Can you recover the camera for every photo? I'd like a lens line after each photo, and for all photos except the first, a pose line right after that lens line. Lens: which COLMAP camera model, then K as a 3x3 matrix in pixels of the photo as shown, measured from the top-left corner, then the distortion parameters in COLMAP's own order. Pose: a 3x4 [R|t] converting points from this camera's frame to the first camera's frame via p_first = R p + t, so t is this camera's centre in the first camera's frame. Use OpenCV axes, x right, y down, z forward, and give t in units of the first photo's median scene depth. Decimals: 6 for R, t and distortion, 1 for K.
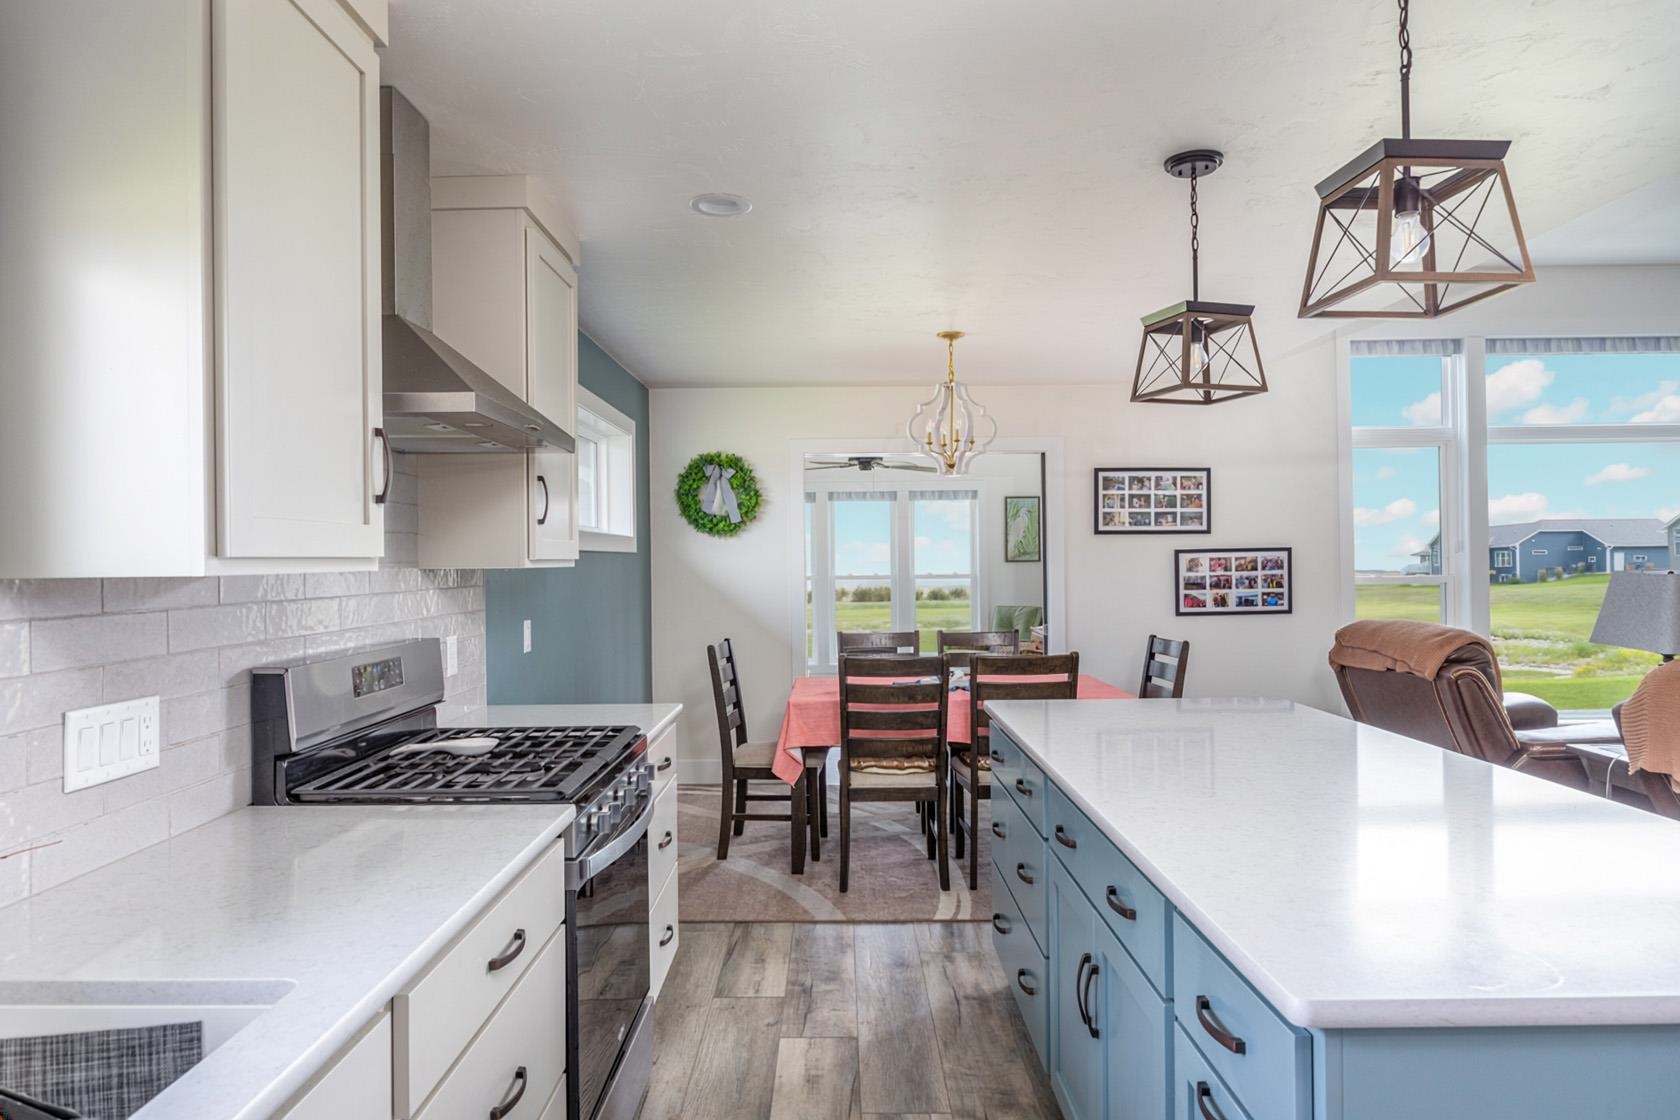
lens RADIAL K [[1014.7, 0, 828.9], [0, 1014.7, 555.2], [0, 0, 1]] dist [-0.005555, -0.000253]
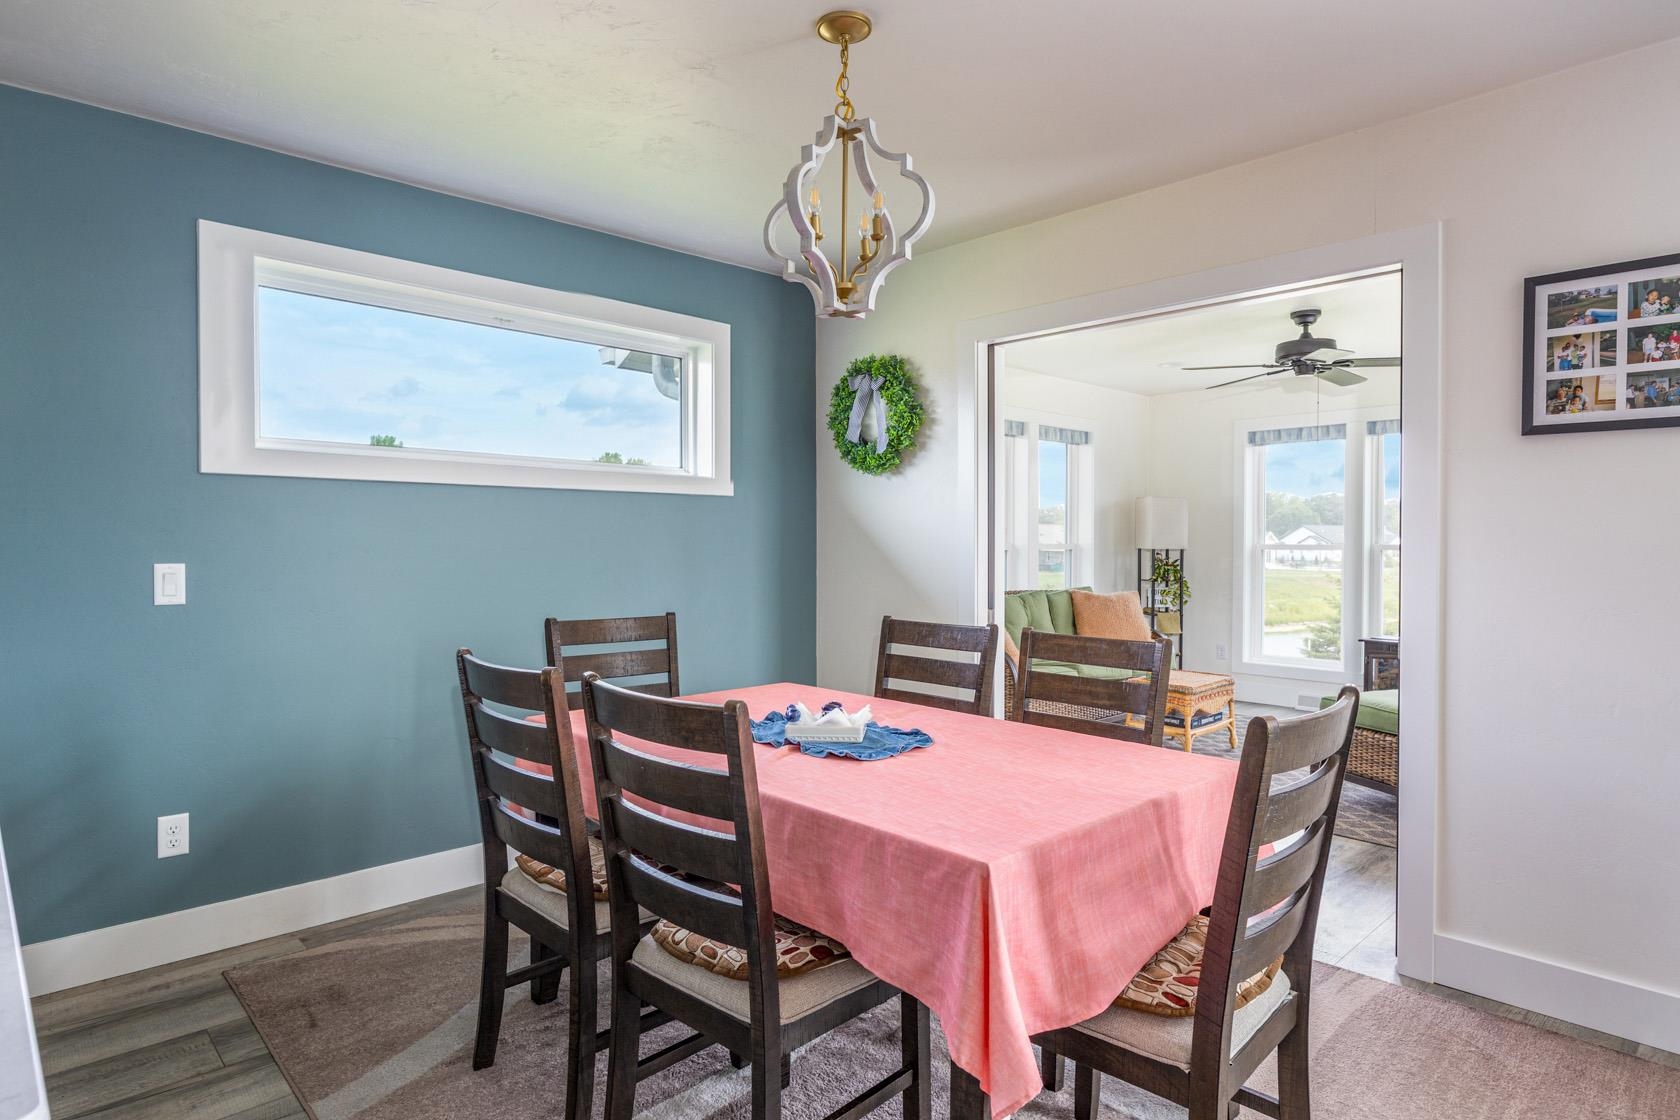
lens RADIAL K [[937.8, 0, 835.3], [0, 937.8, 555.7], [0, 0, 1]] dist [-0.003069, 0.000359]
pose [[0.694594, 0.022297, -0.719056, 0.345619], [-0.005021, 0.999645, 0.026147, 0.021127], [0.719384, -0.014552, 0.694460, 0.518435]]
